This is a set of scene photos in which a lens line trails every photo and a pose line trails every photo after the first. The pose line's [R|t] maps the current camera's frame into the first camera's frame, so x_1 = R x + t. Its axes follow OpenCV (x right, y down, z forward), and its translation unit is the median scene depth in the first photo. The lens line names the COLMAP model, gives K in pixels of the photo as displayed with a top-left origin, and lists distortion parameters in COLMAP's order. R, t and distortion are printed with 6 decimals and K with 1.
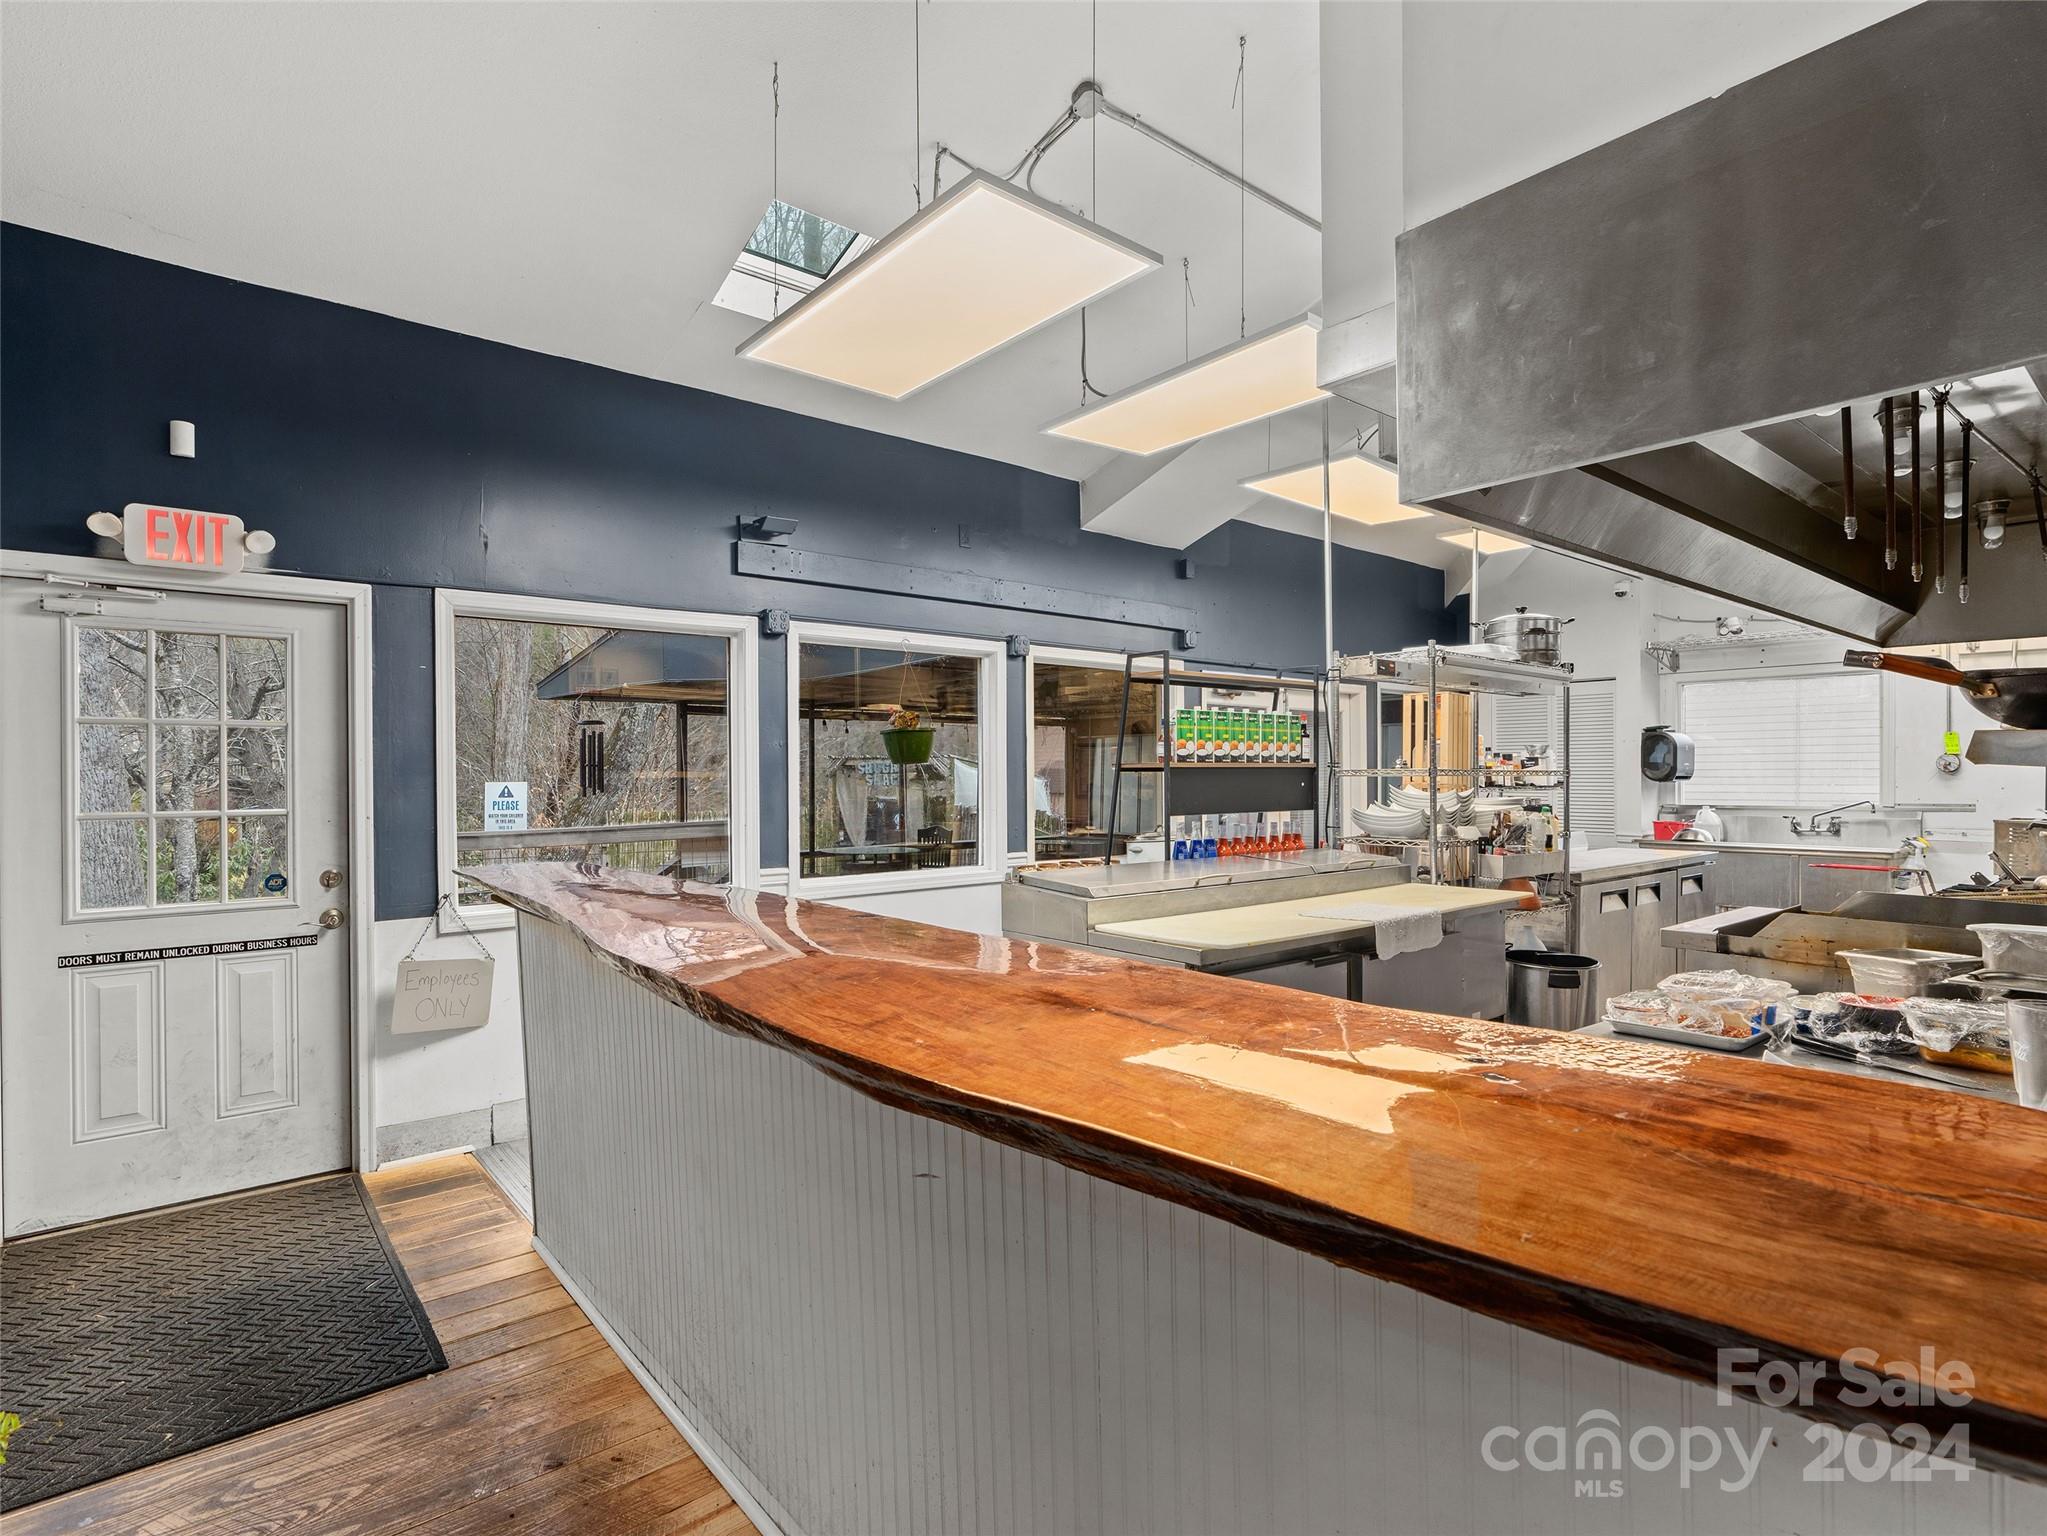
lens RADIAL K [[1041.6, 0, 1024.1], [0, 1041.6, 779.7], [0, 0, 1]] dist [0.000381, -0.000226]
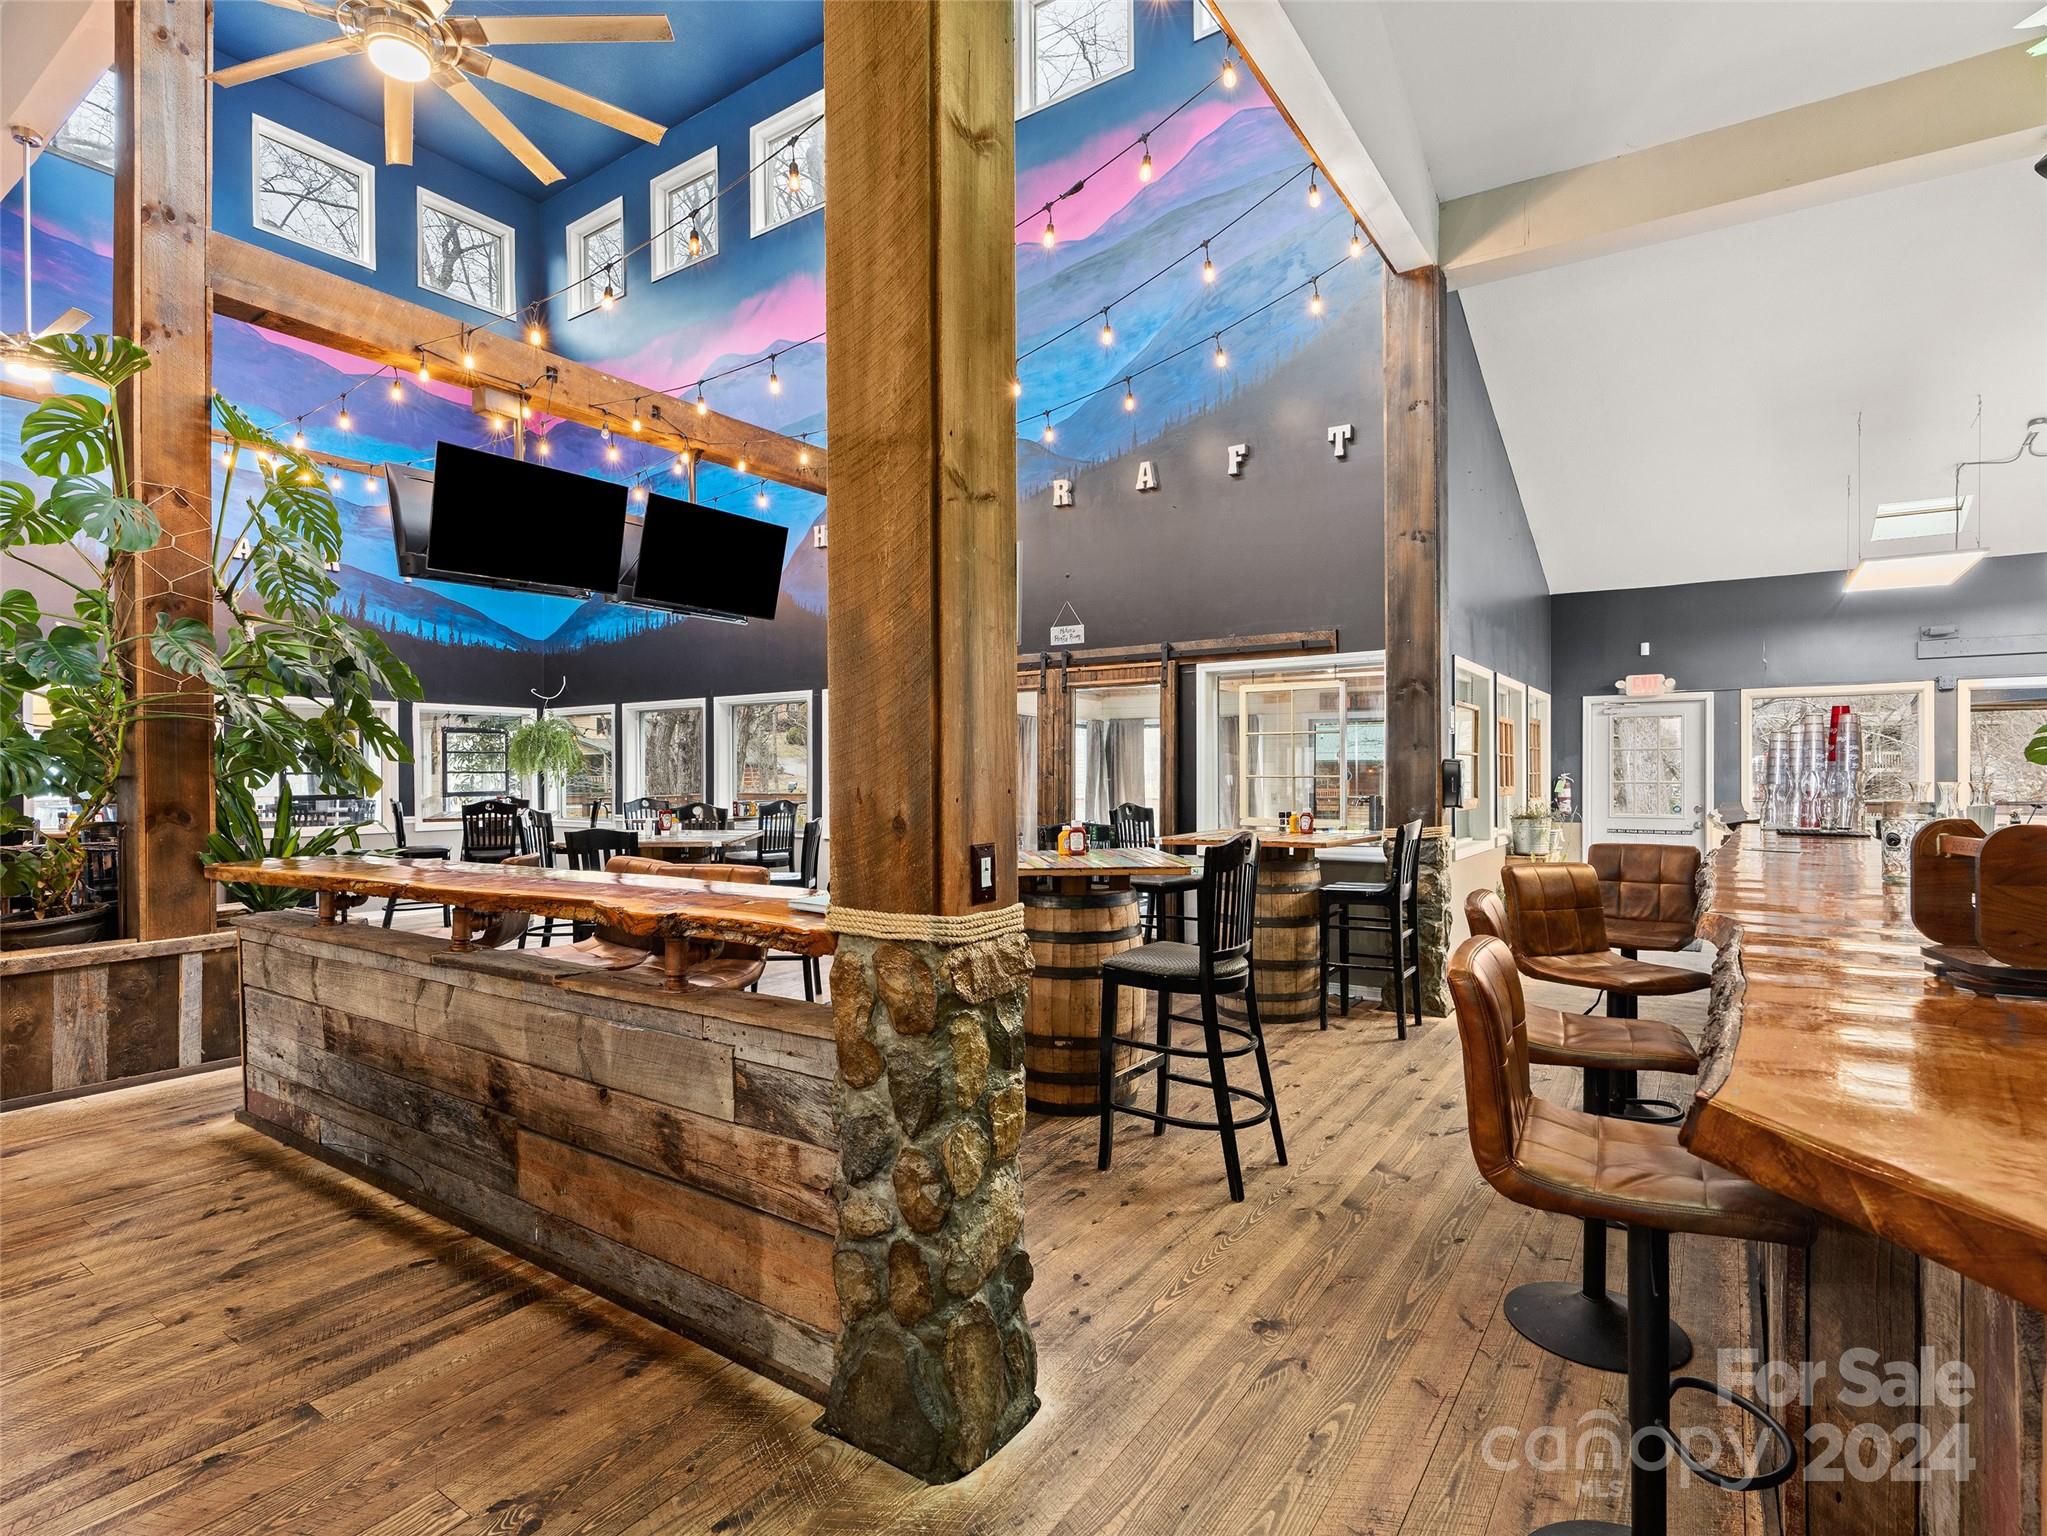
lens RADIAL K [[1041.6, 0, 1022.5], [0, 1041.6, 773.1], [0, 0, 1]] dist [0.000381, -0.000226]
pose [[0.270565, 0.007910, -0.962669, 1.400760], [-0.004556, 0.999966, 0.006936, -0.002700], [0.962691, 0.002509, 0.270592, -1.334377]]
